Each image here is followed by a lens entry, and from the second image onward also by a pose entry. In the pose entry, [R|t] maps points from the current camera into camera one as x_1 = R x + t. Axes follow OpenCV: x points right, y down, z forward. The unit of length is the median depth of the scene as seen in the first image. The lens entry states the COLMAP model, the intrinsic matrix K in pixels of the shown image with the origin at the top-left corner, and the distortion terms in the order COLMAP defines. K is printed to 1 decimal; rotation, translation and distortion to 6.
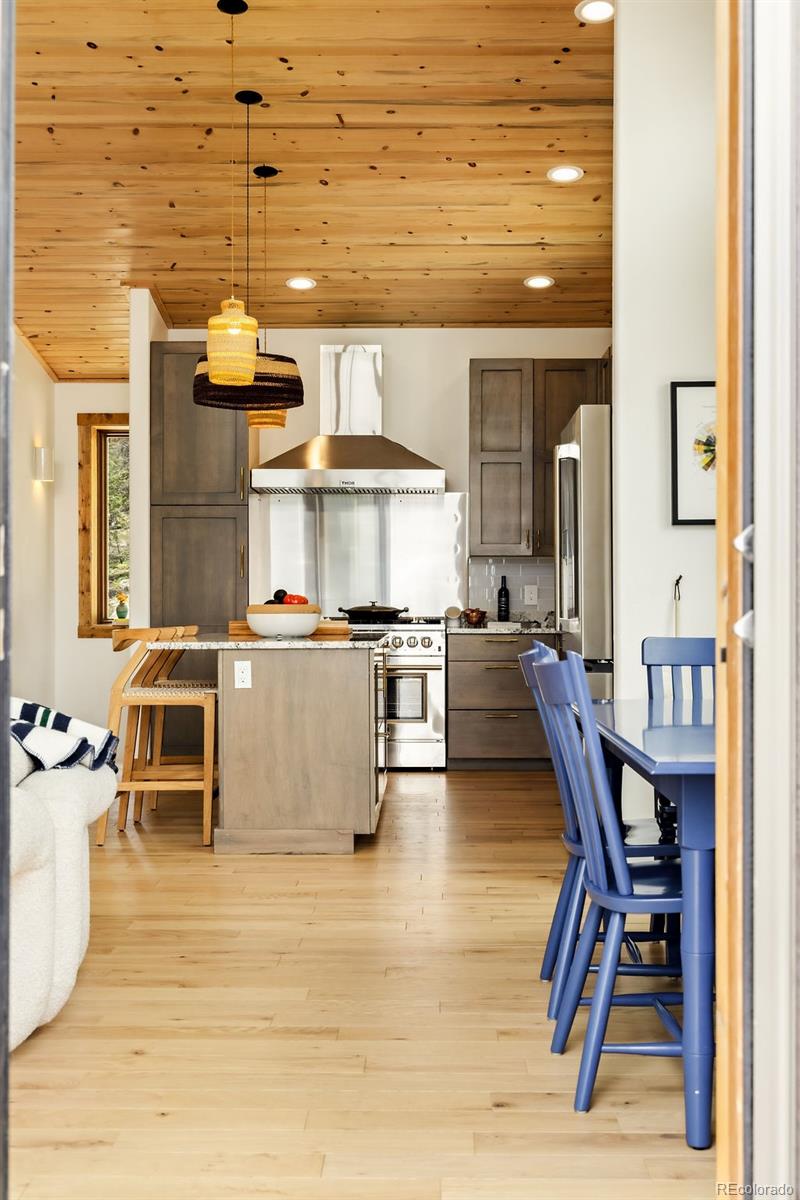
lens RADIAL K [[1432.4, 0, 400.2], [0, 1432.4, 597.7], [0, 0, 1]] dist [-0.182441, 0.000000]
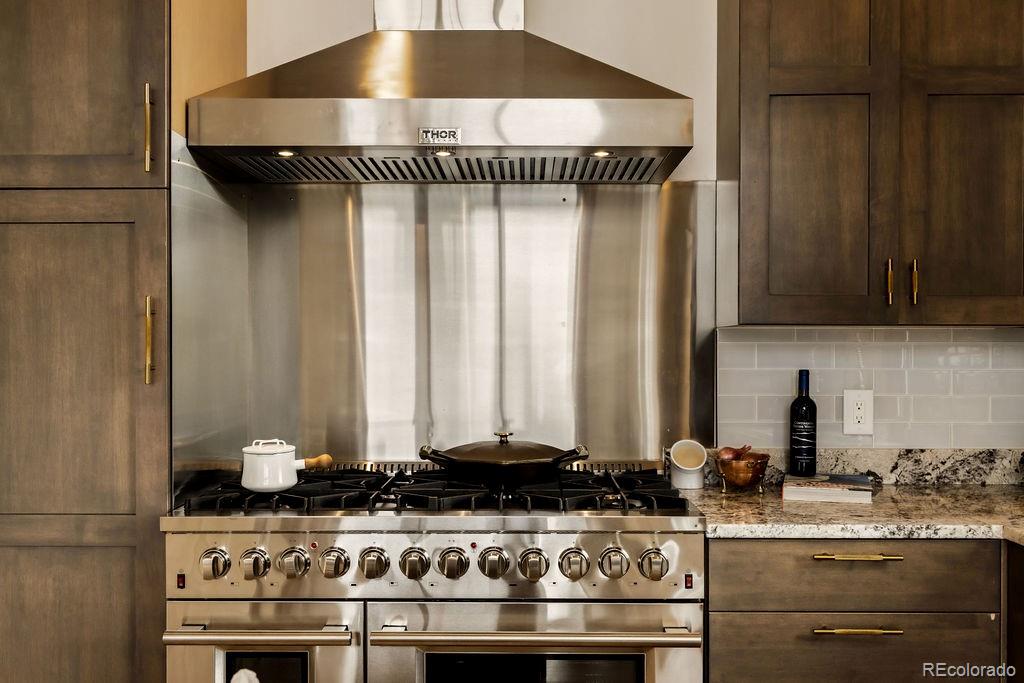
lens RADIAL K [[965.2, 0, 512.9], [0, 965.2, 351.4], [0, 0, 1]] dist [0.006765, 0.000000]
pose [[0.999999, -0.000595, -0.001314, -0.016681], [0.000599, 0.999994, 0.003324, -0.023607], [0.001312, -0.003324, 0.999994, 0.754011]]
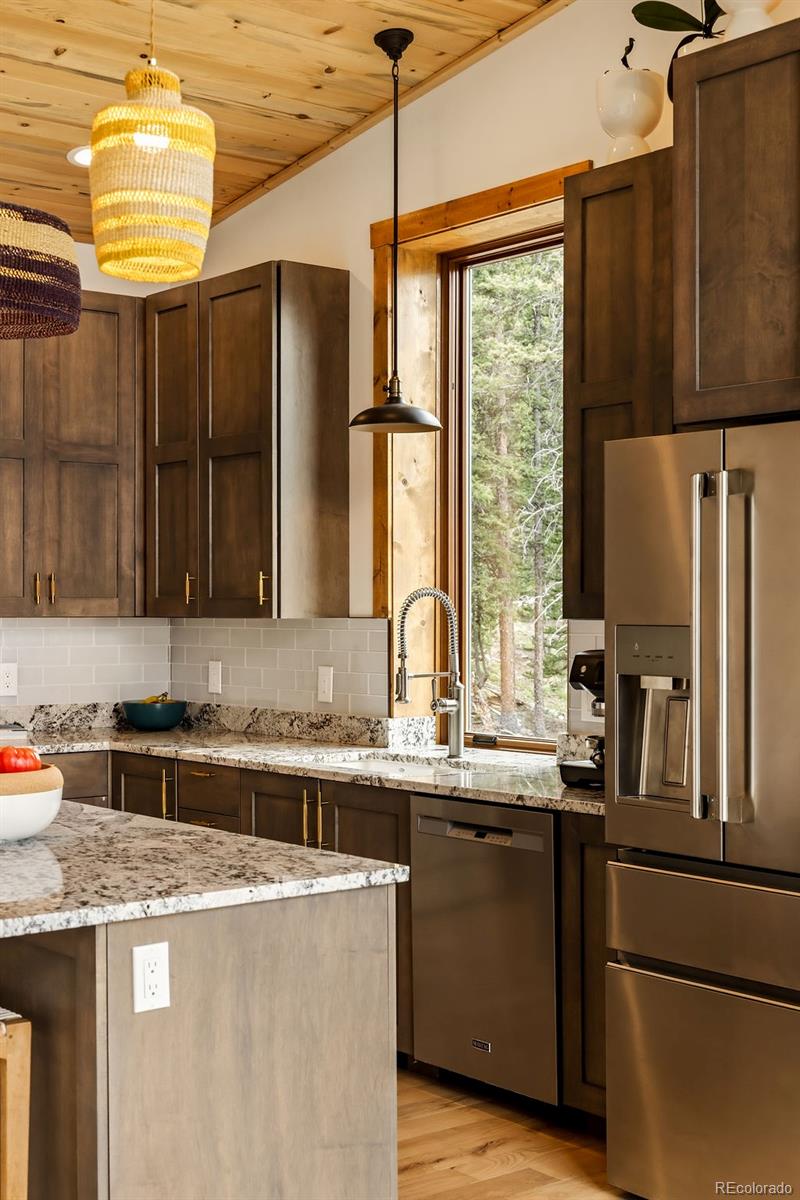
lens RADIAL K [[1655.7, 0, 401.7], [0, 1655.7, 610.5], [0, 0, 1]] dist [-0.049164, 0.000000]
pose [[0.776108, -0.002396, 0.630595, -0.234123], [0.000771, 0.999996, 0.002851, -0.035349], [-0.630599, -0.001727, 0.776107, 0.384900]]
